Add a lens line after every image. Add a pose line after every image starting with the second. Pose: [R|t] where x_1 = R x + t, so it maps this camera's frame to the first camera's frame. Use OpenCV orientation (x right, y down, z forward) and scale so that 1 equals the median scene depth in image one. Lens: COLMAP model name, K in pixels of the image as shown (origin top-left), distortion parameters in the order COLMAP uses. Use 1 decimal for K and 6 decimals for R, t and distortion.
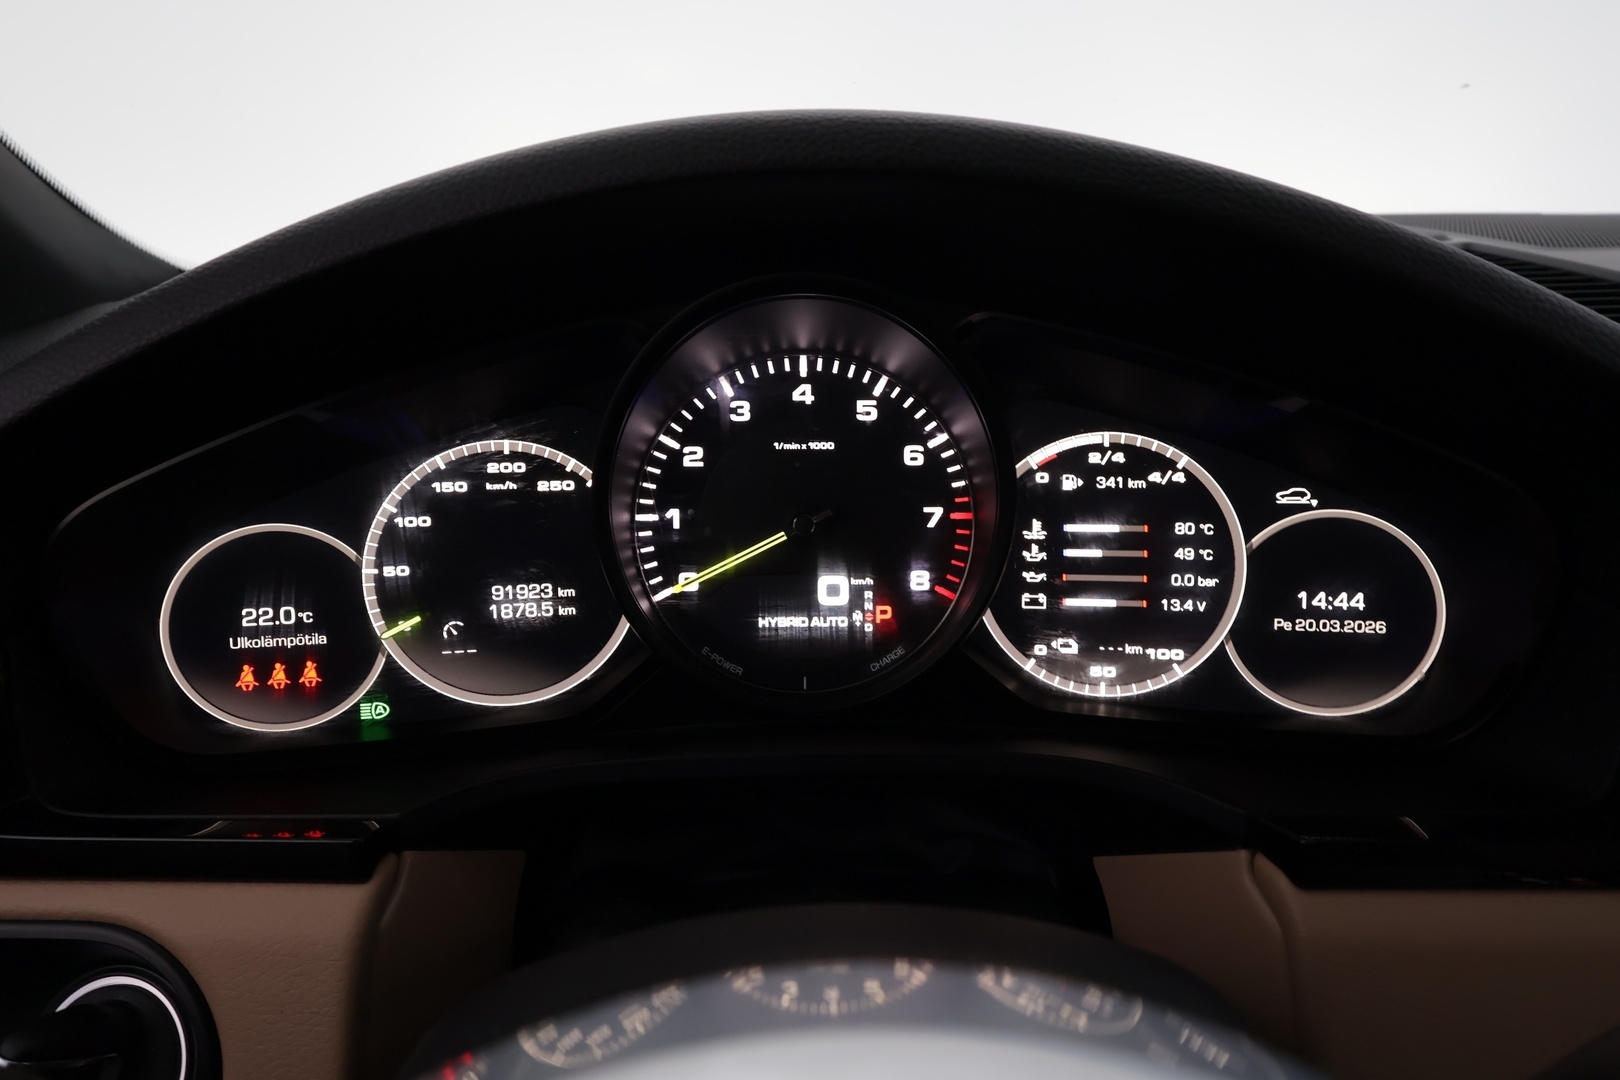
lens RADIAL K [[1096.7, 0, 819.6], [0, 1096.7, 551.1], [0, 0, 1]] dist [0.009658, 0.003257]
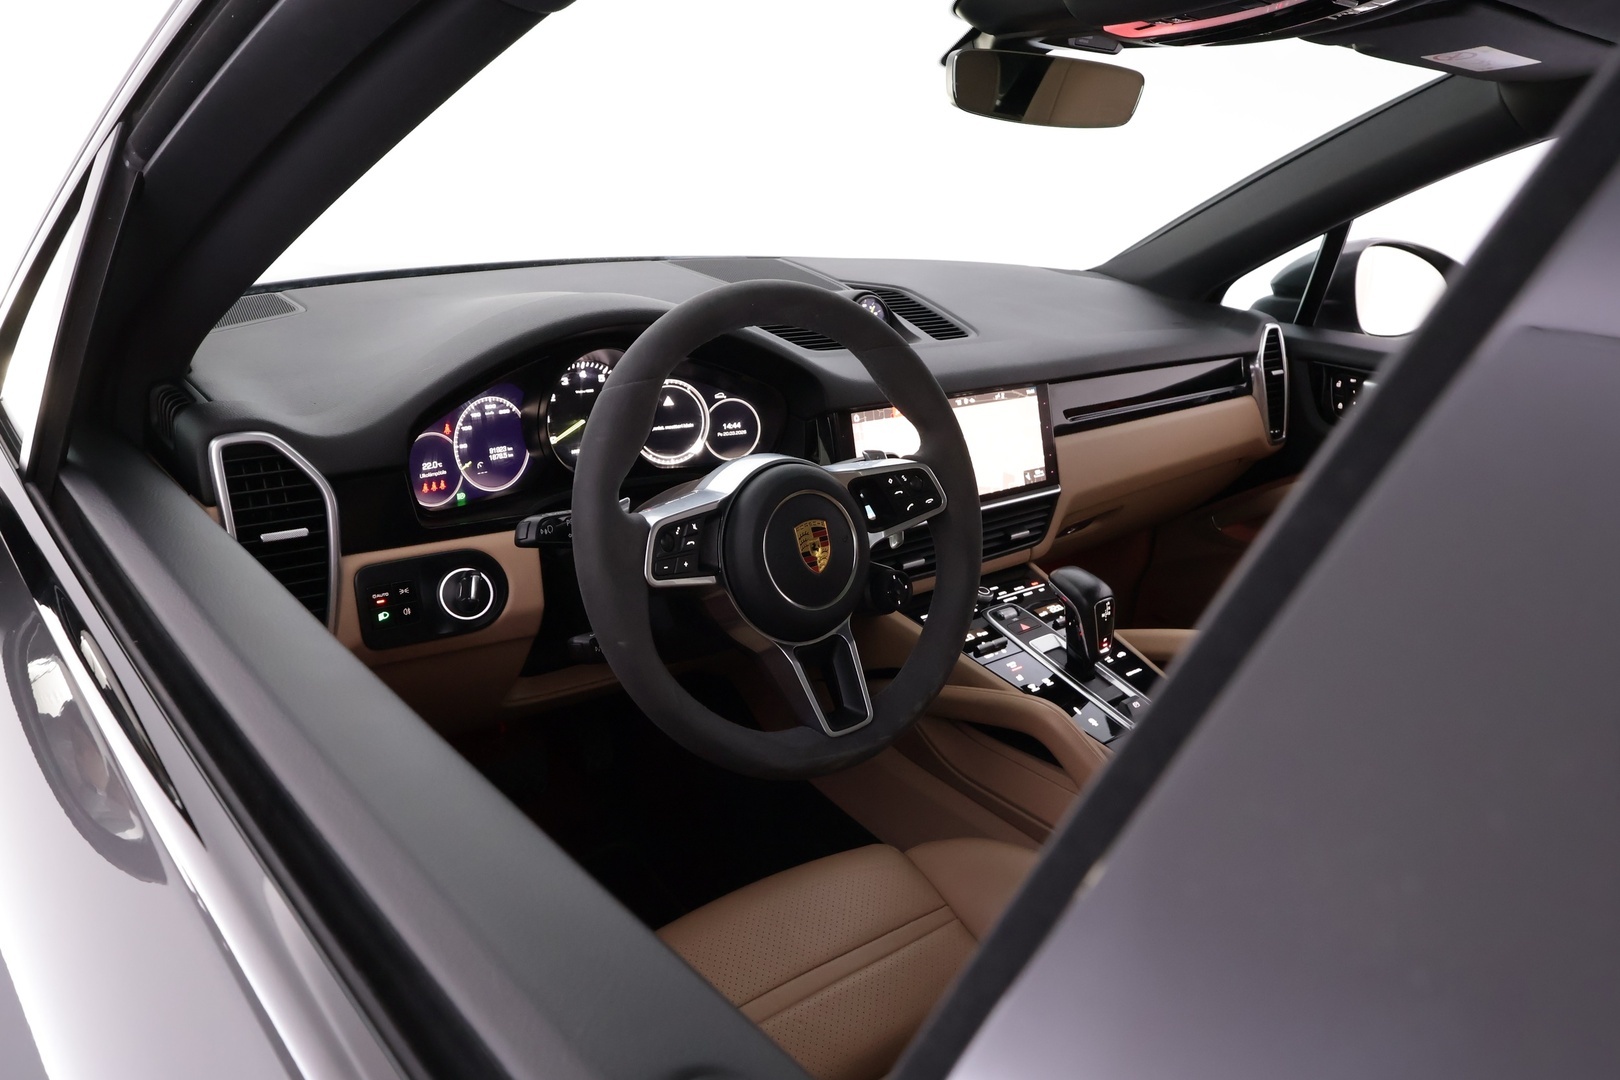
lens RADIAL K [[1143.5, 0, 798.6], [0, 1143.5, 535.1], [0, 0, 1]] dist [0.012242, 0.000002]
pose [[0.780133, -0.151888, 0.606895, -1.546993], [0.100680, 0.987917, 0.117827, -0.016234], [-0.617459, -0.030819, 0.785999, -1.885760]]
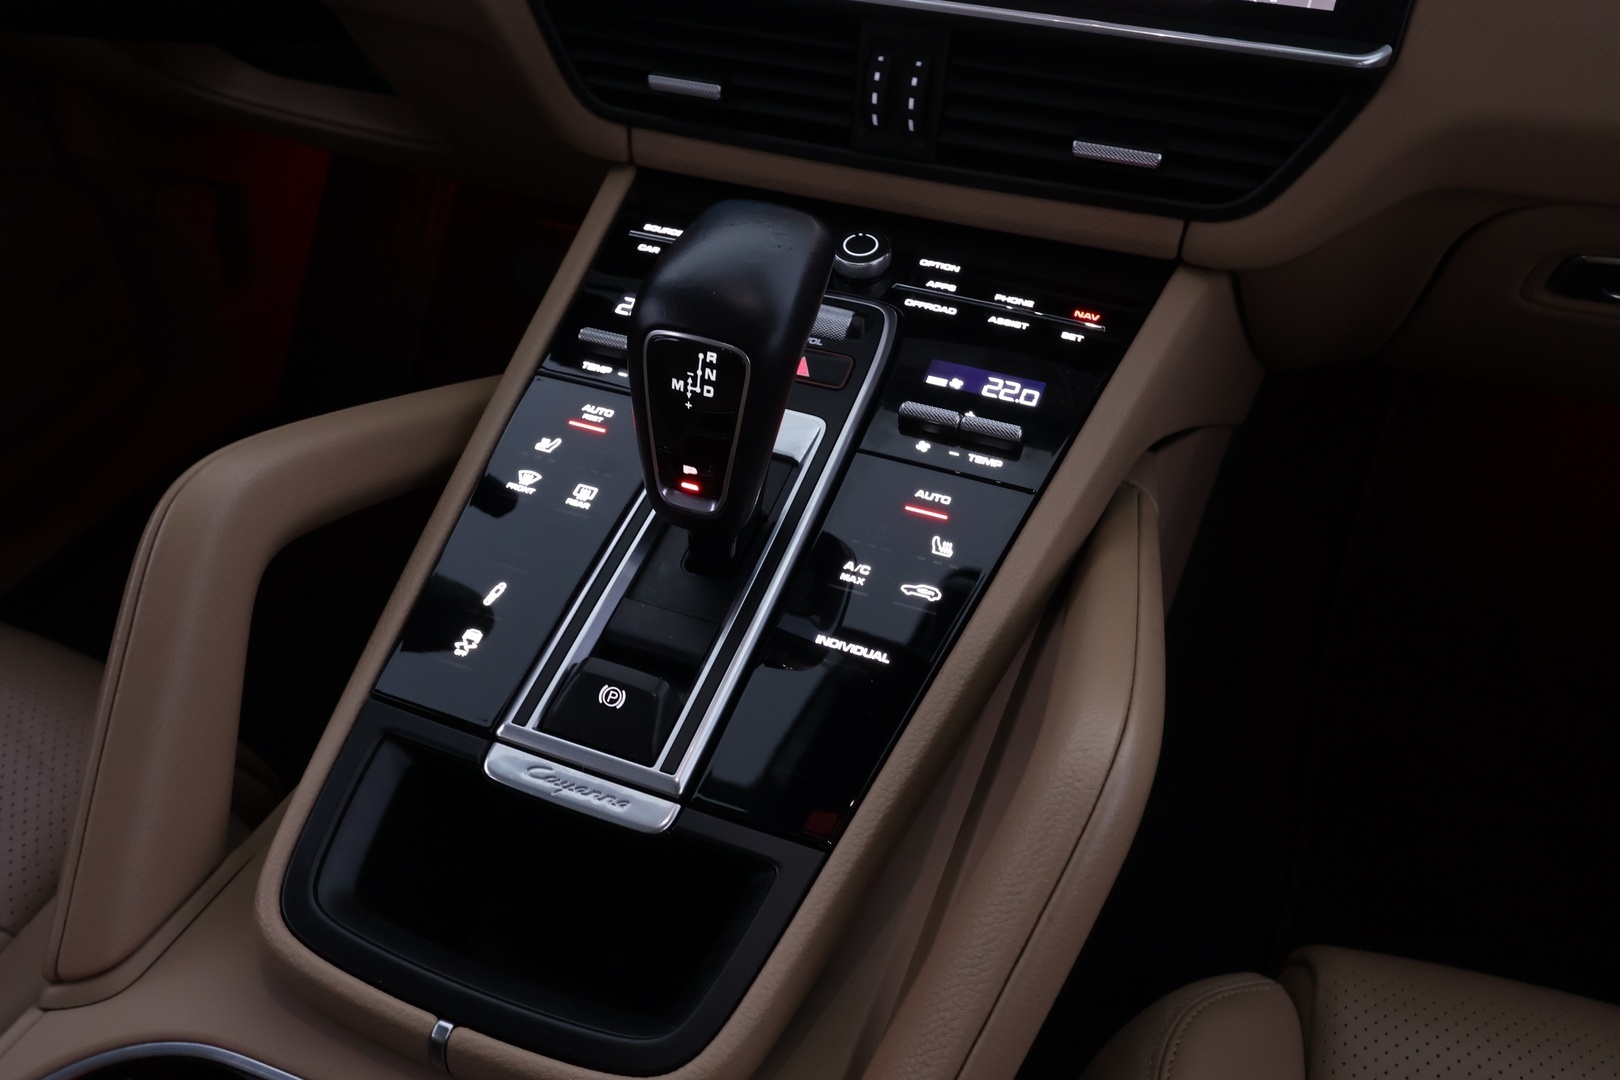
lens RADIAL K [[1225.5, 0, 775.1], [0, 1225.5, 551.9], [0, 0, 1]] dist [0.014552, 0.005554]
pose [[0.922895, 0.272667, -0.271877, 1.591831], [-0.125431, 0.880456, 0.457236, 0.342220], [0.364049, -0.387879, 0.846769, -0.693840]]
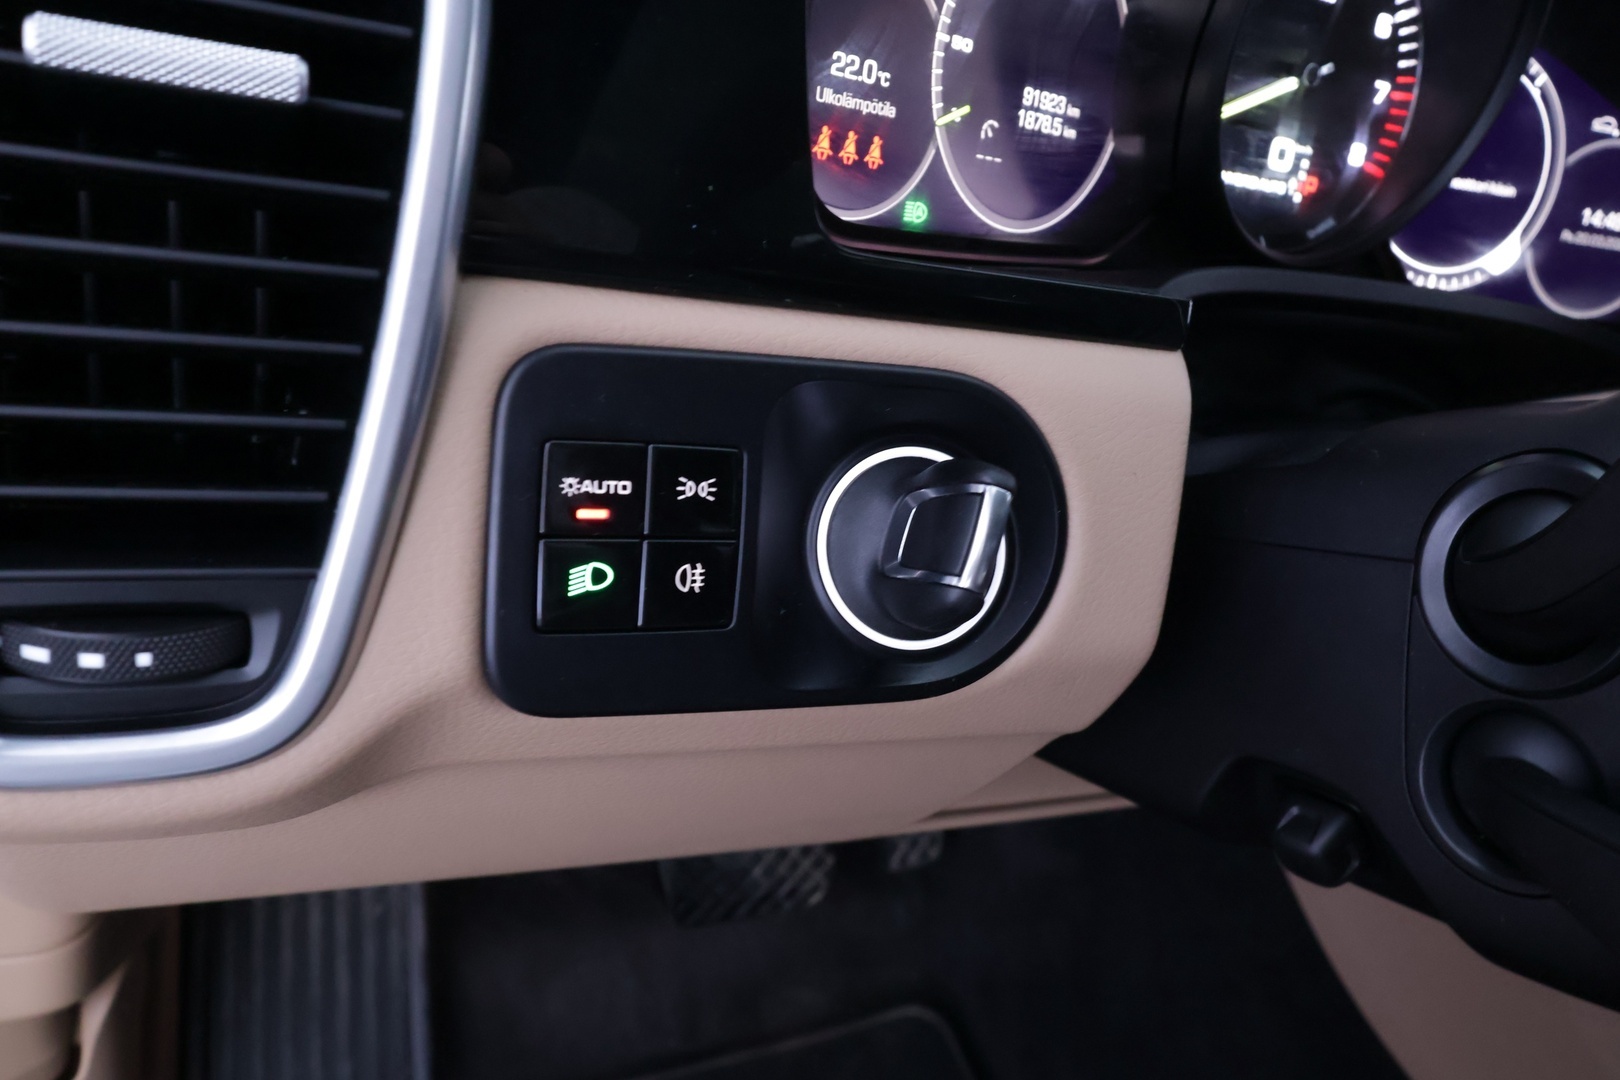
lens RADIAL K [[1143.5, 0, 817.8], [0, 1143.5, 531.7], [0, 0, 1]] dist [0.012242, 0.000002]
pose [[0.887247, 0.004212, 0.461276, -0.888720], [-0.097028, 0.979292, 0.177686, 0.239555], [-0.450975, -0.202408, 0.869283, 0.208460]]
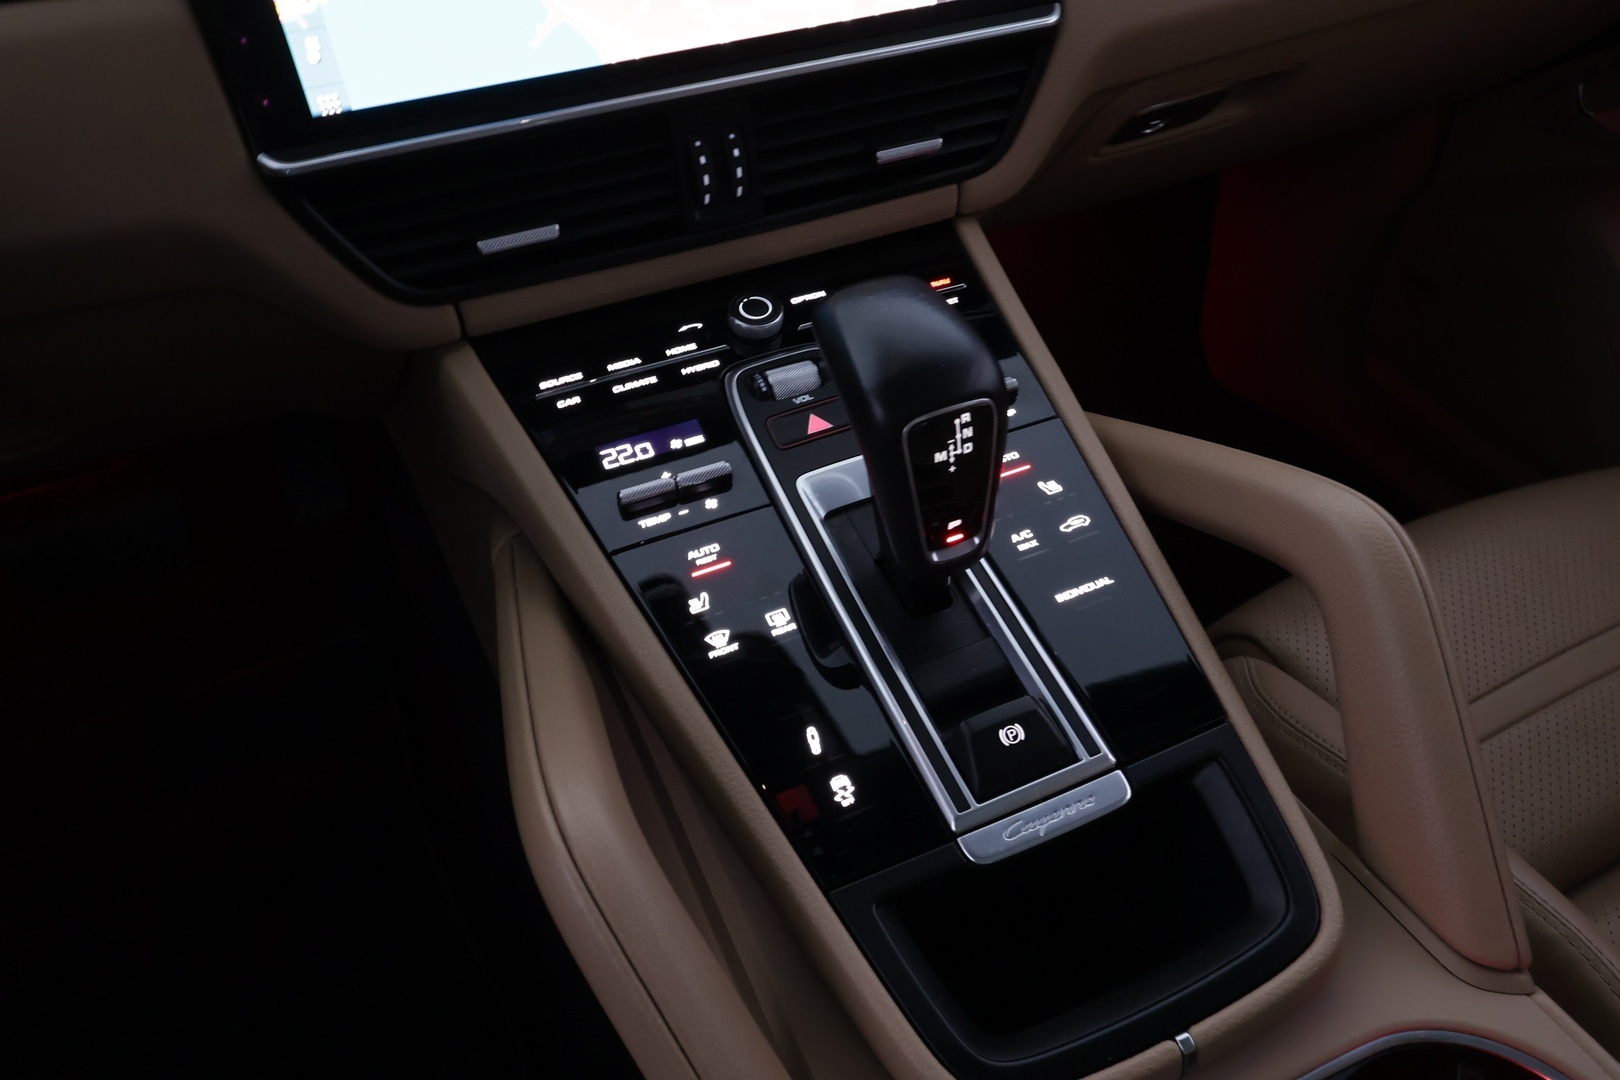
lens RADIAL K [[1096.7, 0, 824.0], [0, 1096.7, 555.1], [0, 0, 1]] dist [0.009658, 0.003257]
pose [[0.916107, -0.279738, 0.287219, 0.784318], [0.116766, 0.871474, 0.476339, 0.288690], [-0.383554, -0.402839, 0.831027, -0.623485]]
